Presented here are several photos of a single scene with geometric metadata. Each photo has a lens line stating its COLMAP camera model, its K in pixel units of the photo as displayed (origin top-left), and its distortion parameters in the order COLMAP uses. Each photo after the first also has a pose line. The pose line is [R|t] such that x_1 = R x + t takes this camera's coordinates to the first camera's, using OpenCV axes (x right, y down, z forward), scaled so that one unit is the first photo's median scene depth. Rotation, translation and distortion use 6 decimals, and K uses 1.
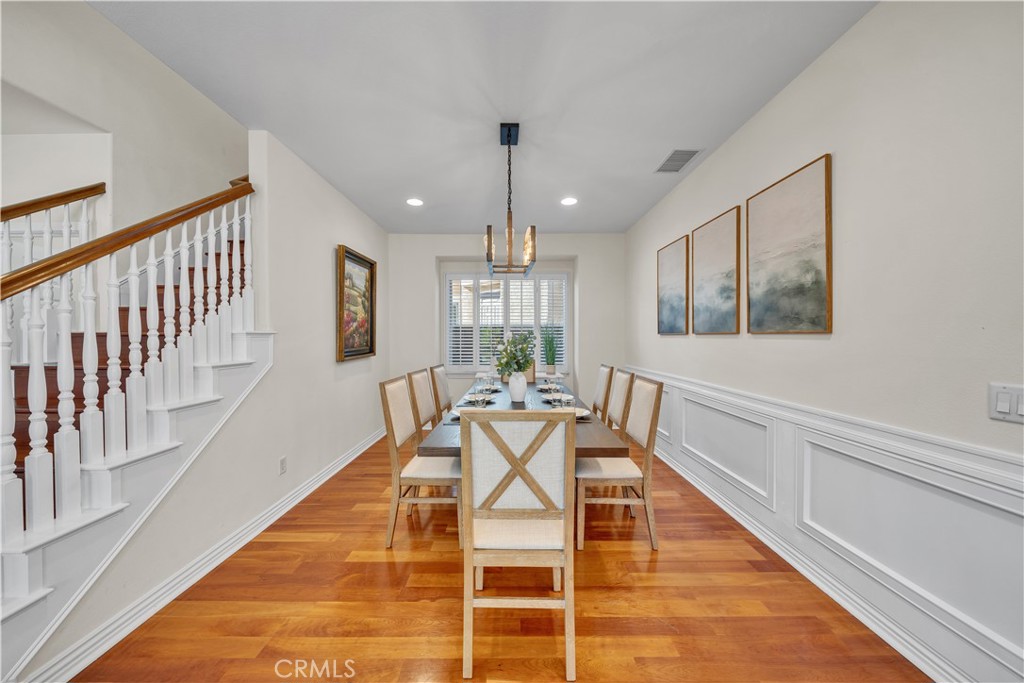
lens RADIAL K [[346.3, 0, 512.8], [0, 346.3, 340.9], [0, 0, 1]] dist [-0.006814, -0.000107]
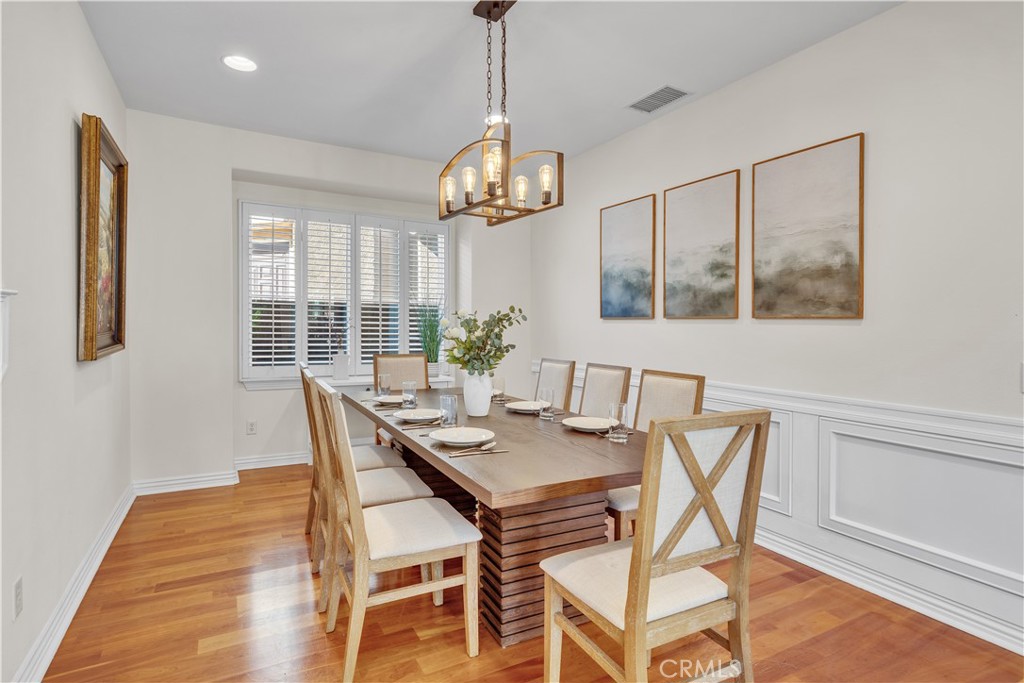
lens RADIAL K [[521.2, 0, 512.7], [0, 521.2, 330.3], [0, 0, 1]] dist [0.001983, 0.000802]
pose [[0.878184, 0.010523, 0.478207, -0.557004], [-0.011216, 0.999936, -0.001406, 0.020615], [-0.478191, -0.004129, 0.878246, 0.153698]]
